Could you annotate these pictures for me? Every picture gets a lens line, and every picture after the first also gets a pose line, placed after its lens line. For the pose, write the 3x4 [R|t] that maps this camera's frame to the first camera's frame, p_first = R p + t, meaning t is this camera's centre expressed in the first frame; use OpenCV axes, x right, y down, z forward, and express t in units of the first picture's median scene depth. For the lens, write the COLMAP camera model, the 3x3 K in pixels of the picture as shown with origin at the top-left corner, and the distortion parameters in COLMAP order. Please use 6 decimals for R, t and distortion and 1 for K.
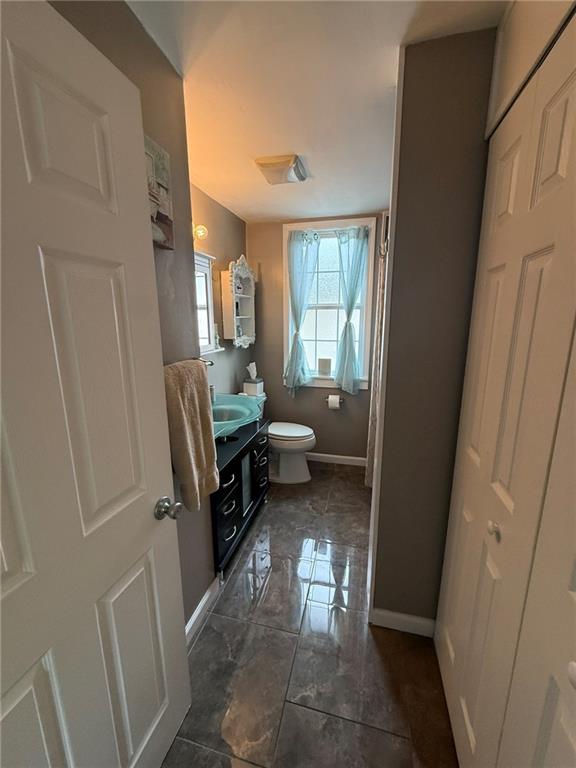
lens RADIAL K [[312.6, 0, 288.0], [0, 312.6, 385.9], [0, 0, 1]] dist [-0.000424, 0.000400]
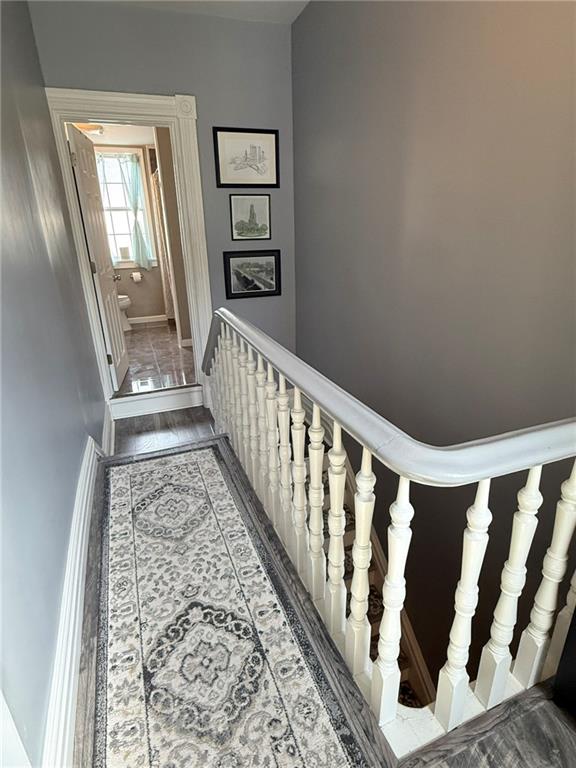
lens RADIAL K [[427.0, 0, 288.8], [0, 427.0, 383.9], [0, 0, 1]] dist [0.000592, -0.000002]
pose [[0.819732, -0.221307, 0.528264, -0.448000], [0.137576, 0.971412, 0.193474, 0.254327], [-0.555979, -0.085920, 0.826744, -1.124701]]
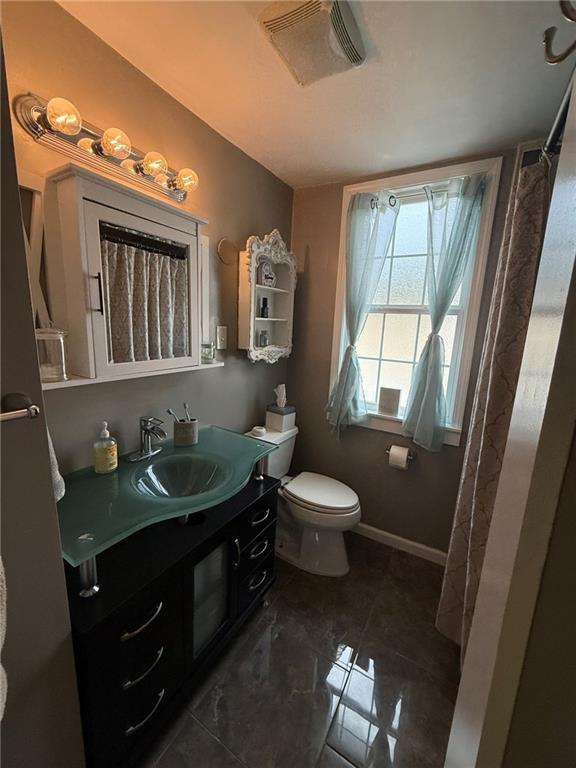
lens RADIAL K [[312.6, 0, 284.1], [0, 312.6, 382.8], [0, 0, 1]] dist [-0.000424, 0.000400]
pose [[0.958463, 0.097453, -0.268050, 0.081031], [-0.105386, 0.994313, -0.015334, -0.067133], [0.265031, 0.042946, 0.963283, 0.320780]]
